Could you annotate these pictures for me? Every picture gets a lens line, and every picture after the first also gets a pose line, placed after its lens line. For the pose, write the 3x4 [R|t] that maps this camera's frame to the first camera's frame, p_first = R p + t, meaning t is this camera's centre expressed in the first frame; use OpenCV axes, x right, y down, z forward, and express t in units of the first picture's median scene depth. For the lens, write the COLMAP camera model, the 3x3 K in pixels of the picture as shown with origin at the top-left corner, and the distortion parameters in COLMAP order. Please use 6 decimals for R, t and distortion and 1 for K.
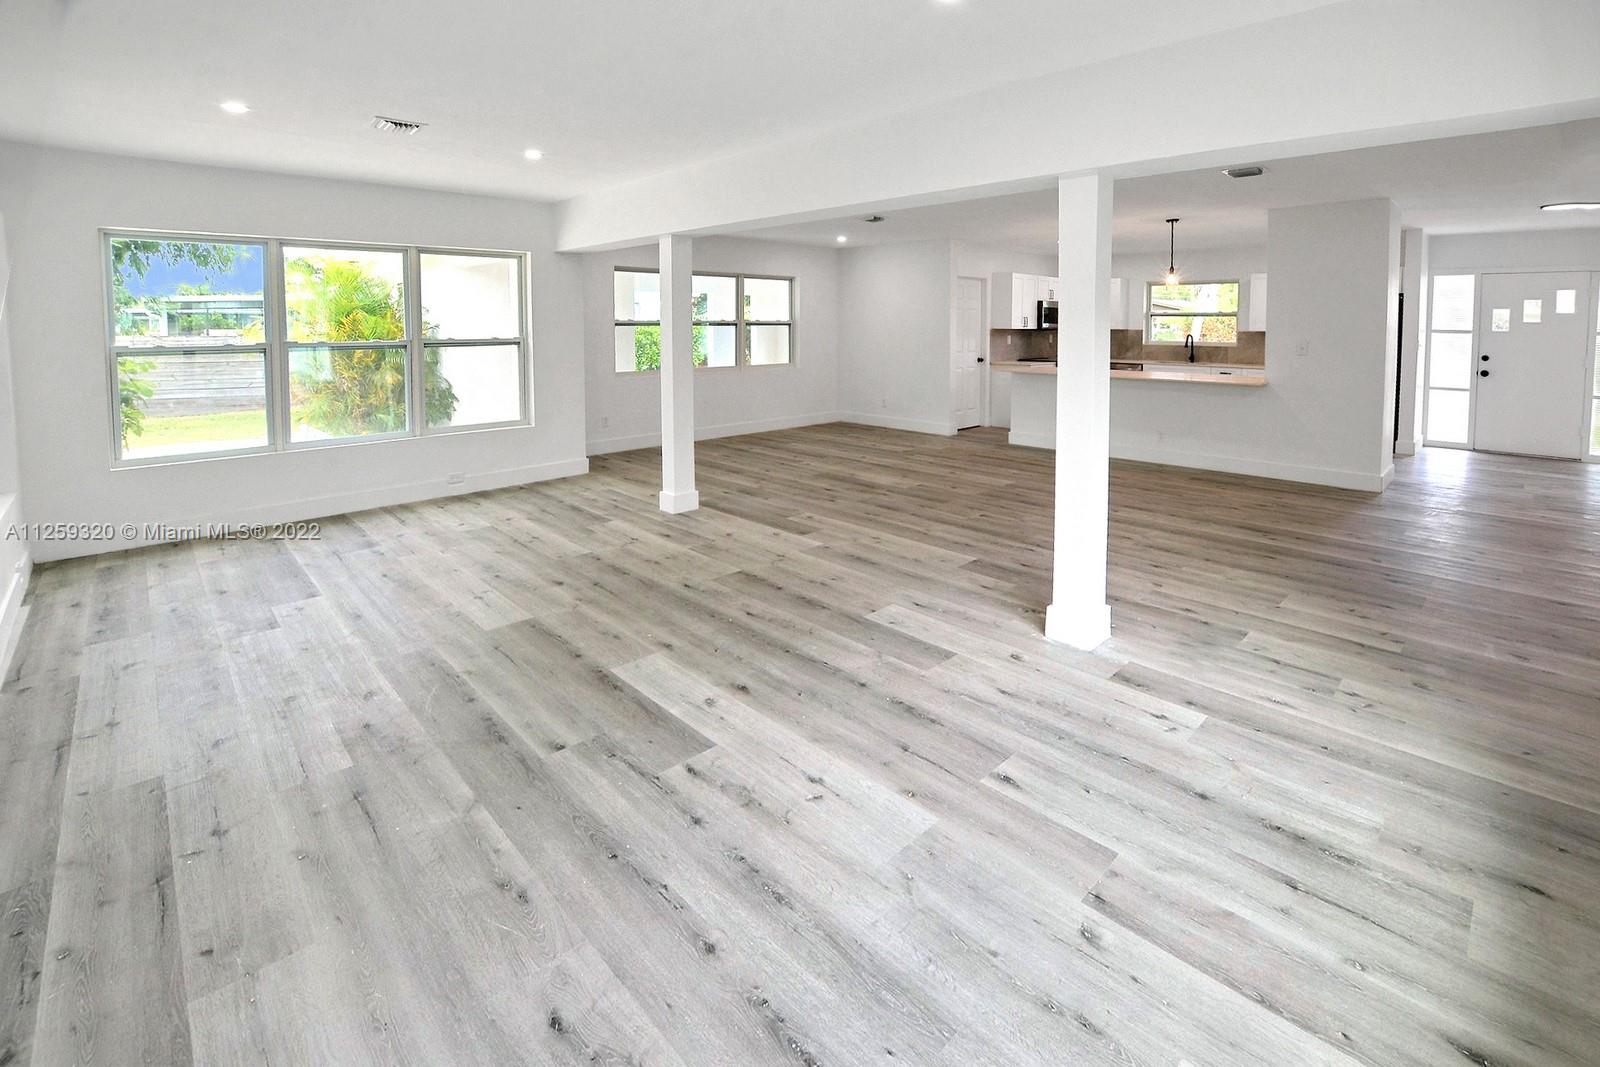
lens RADIAL K [[734.8, 0, 855.3], [0, 734.8, 437.5], [0, 0, 1]] dist [-0.028117, 0.002138]
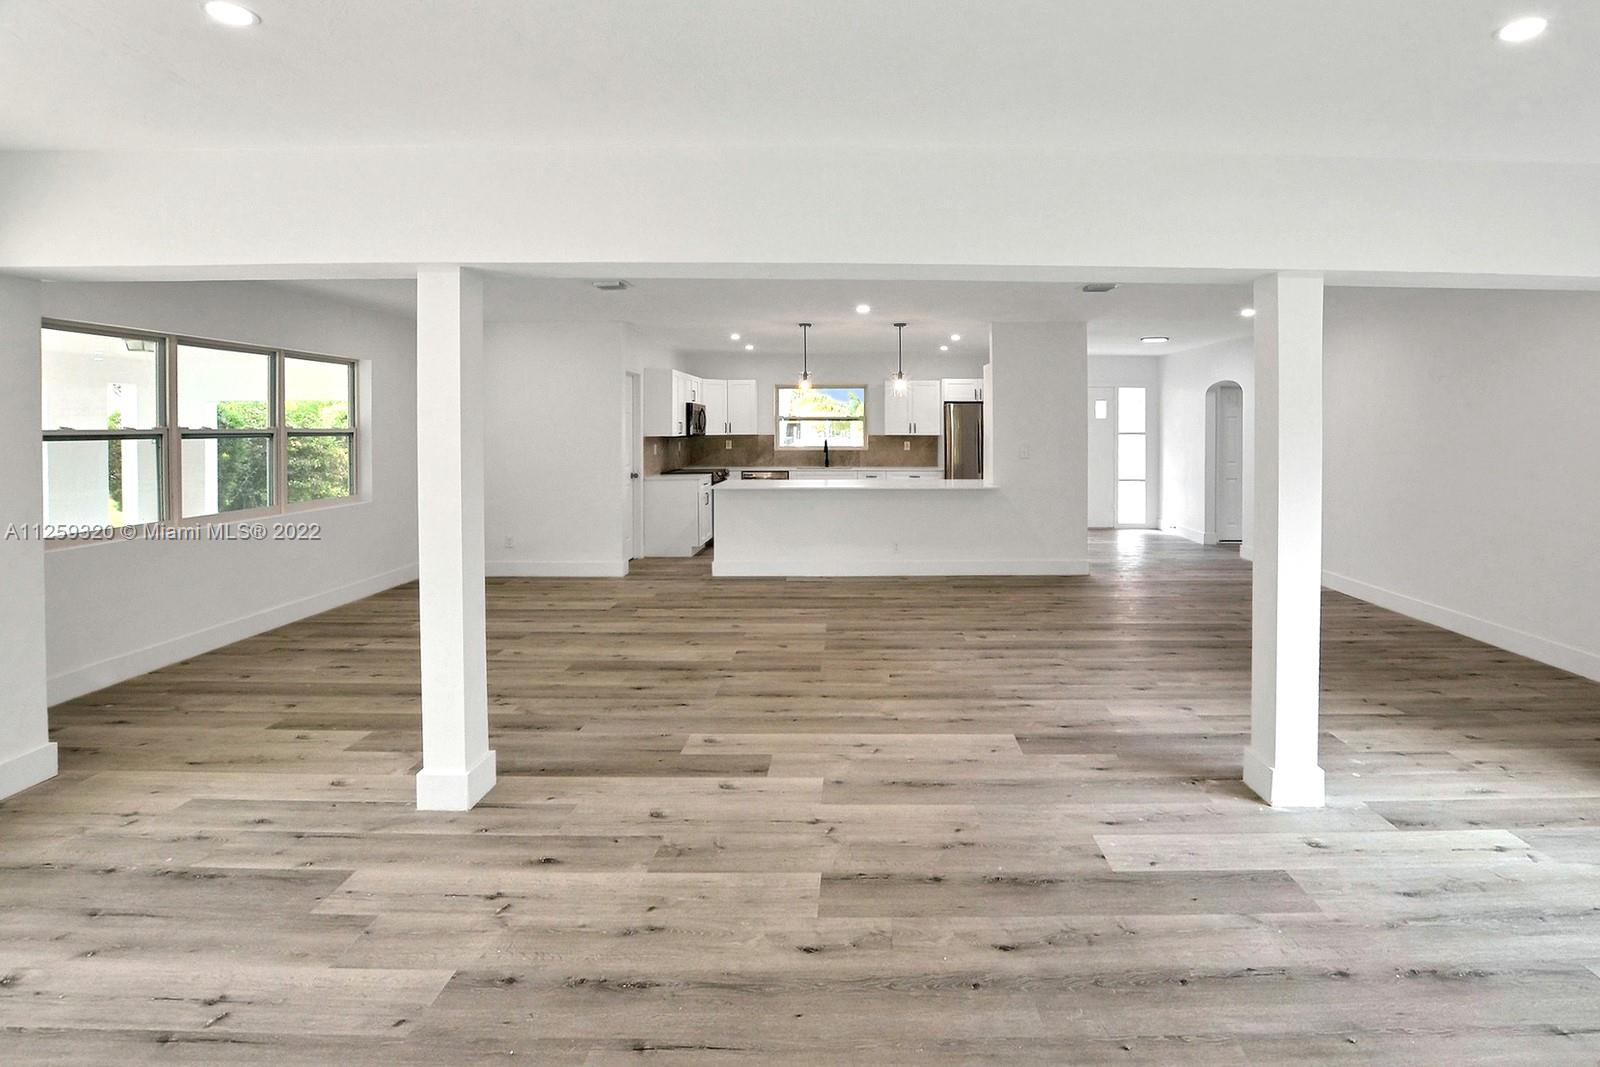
lens RADIAL K [[767.7, 0, 856.3], [0, 767.7, 475.5], [0, 0, 1]] dist [-0.026834, 0.000669]
pose [[0.709204, -0.047118, 0.703427, -0.287599], [0.108593, 0.993158, -0.042960, -0.051427], [-0.696590, 0.106854, 0.709468, 0.287306]]
